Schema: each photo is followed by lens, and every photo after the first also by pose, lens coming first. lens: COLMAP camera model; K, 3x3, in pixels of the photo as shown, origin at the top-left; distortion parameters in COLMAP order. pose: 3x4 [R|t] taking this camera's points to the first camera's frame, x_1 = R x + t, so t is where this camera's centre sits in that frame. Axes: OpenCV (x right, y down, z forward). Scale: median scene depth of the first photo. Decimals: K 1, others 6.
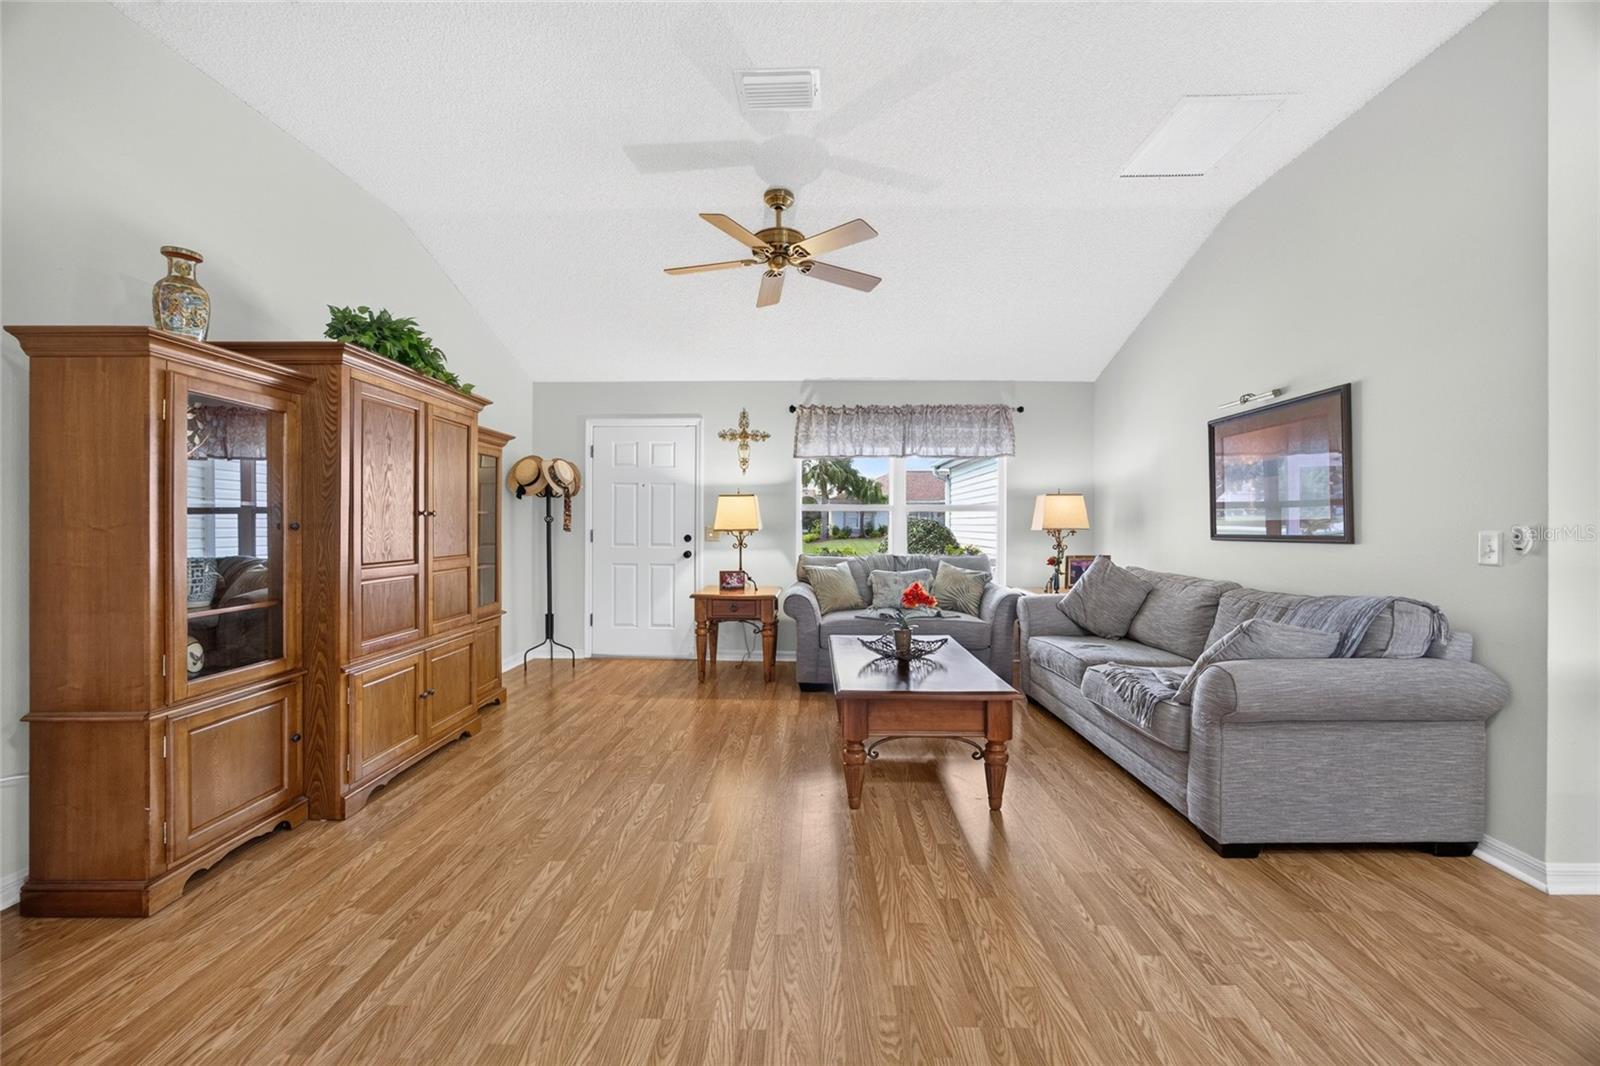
lens RADIAL K [[611.1, 0, 796.2], [0, 611.1, 522.4], [0, 0, 1]] dist [-0.001906, 0.000726]
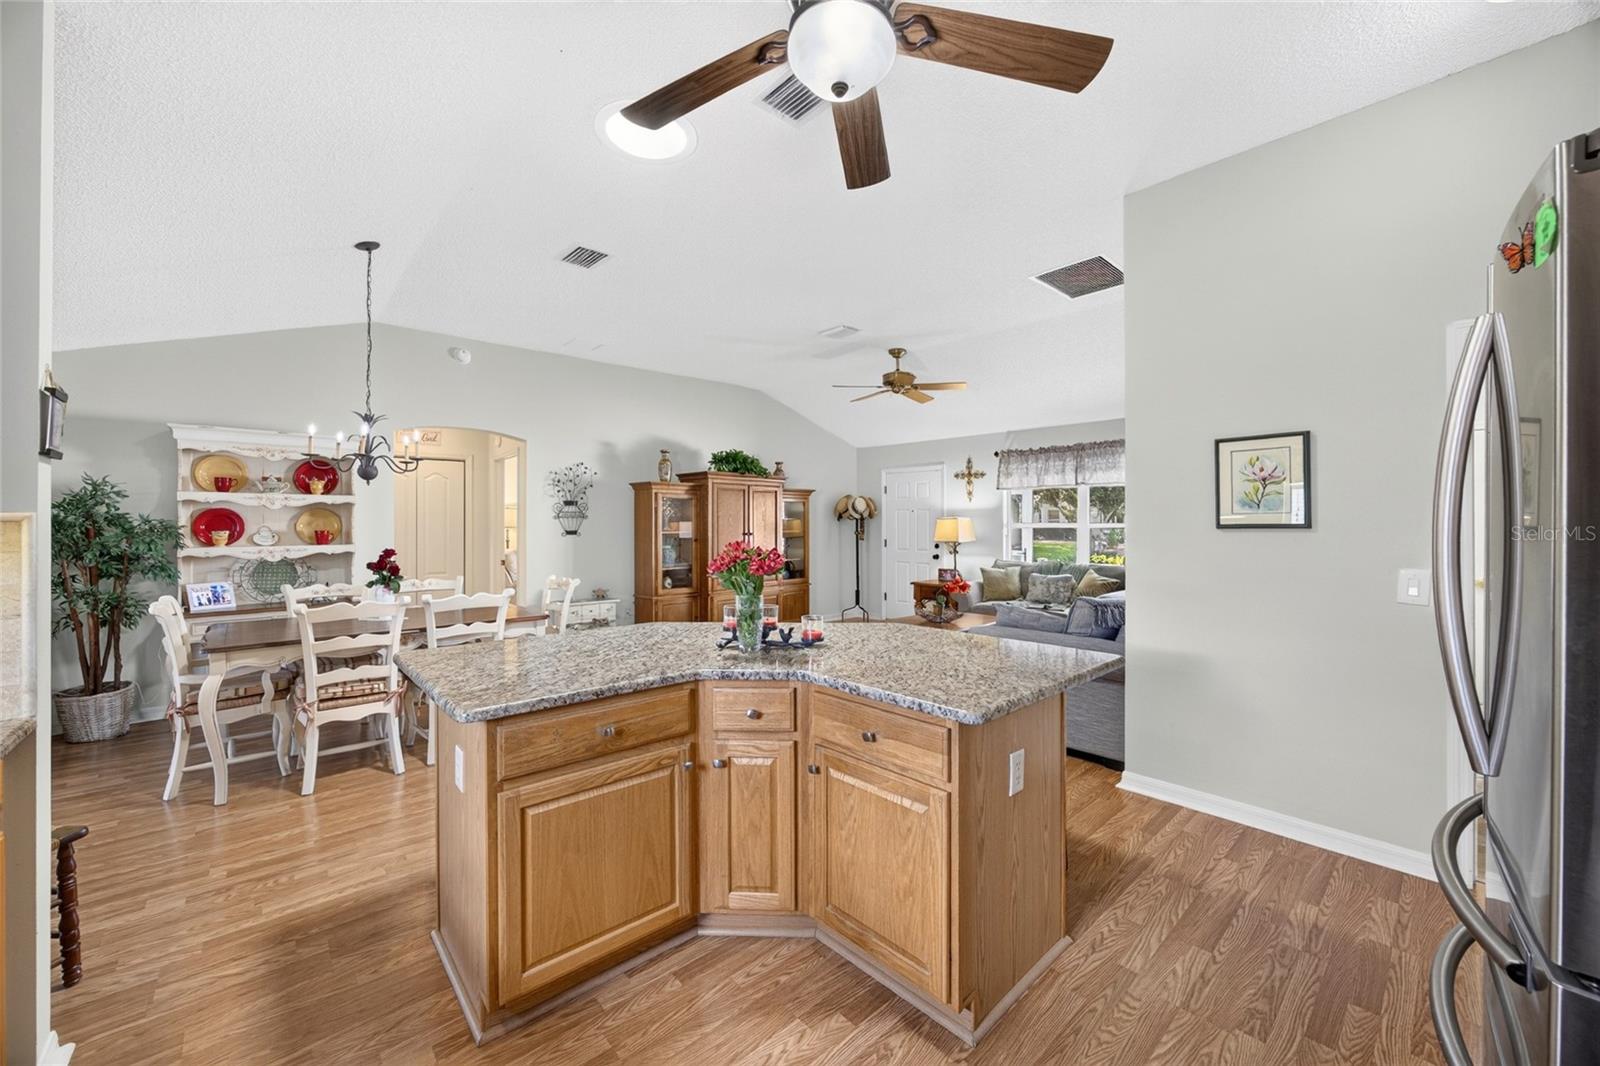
lens RADIAL K [[611.1, 0, 833.9], [0, 611.1, 524.3], [0, 0, 1]] dist [-0.001906, 0.000726]
pose [[0.720561, -0.000220, -0.693392, 0.721832], [0.001899, 0.999997, 0.001657, -0.032181], [0.693389, -0.002511, 0.720559, -0.258489]]
